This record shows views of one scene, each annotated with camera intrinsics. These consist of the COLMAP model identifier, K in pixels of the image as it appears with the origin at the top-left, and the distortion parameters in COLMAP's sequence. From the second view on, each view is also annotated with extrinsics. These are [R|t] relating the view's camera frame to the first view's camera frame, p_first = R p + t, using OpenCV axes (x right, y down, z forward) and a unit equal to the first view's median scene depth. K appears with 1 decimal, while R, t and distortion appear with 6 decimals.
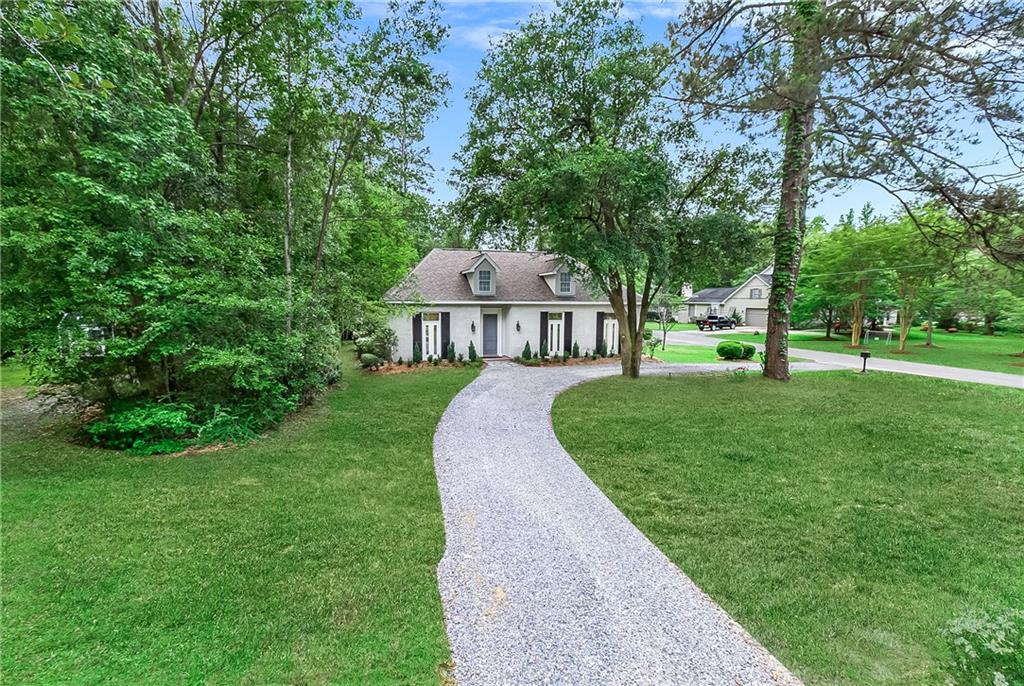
lens RADIAL K [[473.5, 0, 512.0], [0, 473.5, 343.0], [0, 0, 1]] dist [0.000016, -0.000003]
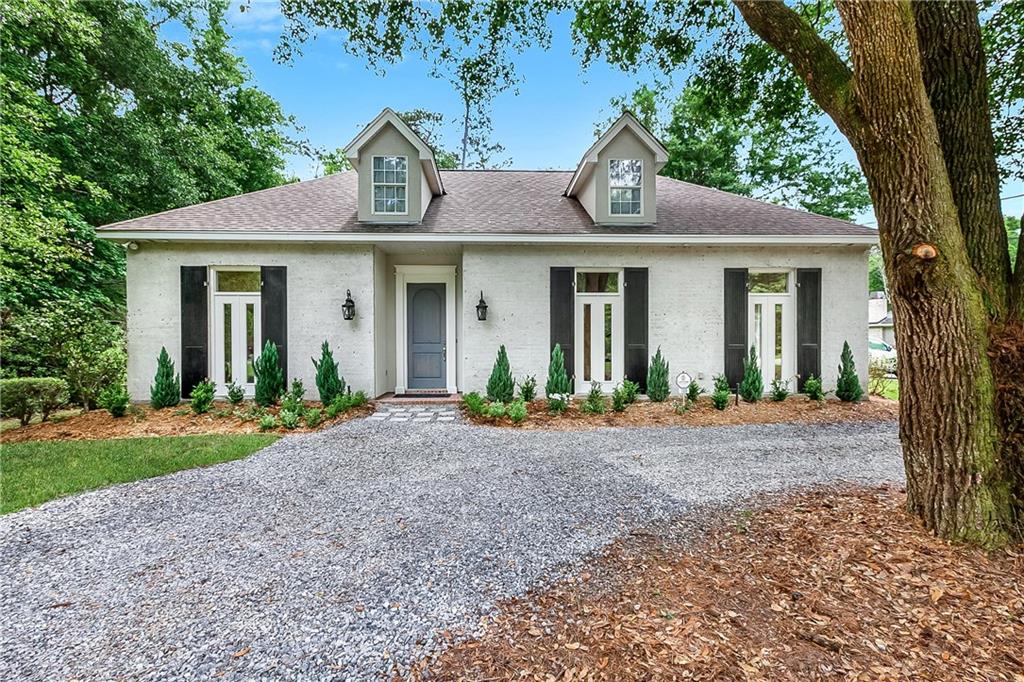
lens RADIAL K [[462.7, 0, 503.9], [0, 462.7, 343.3], [0, 0, 1]] dist [0.002294, 0.000578]
pose [[0.962258, -0.011430, -0.271900, 0.119885], [-0.015856, 0.995066, -0.097945, 0.024400], [0.271678, 0.098559, 0.957328, 0.661776]]
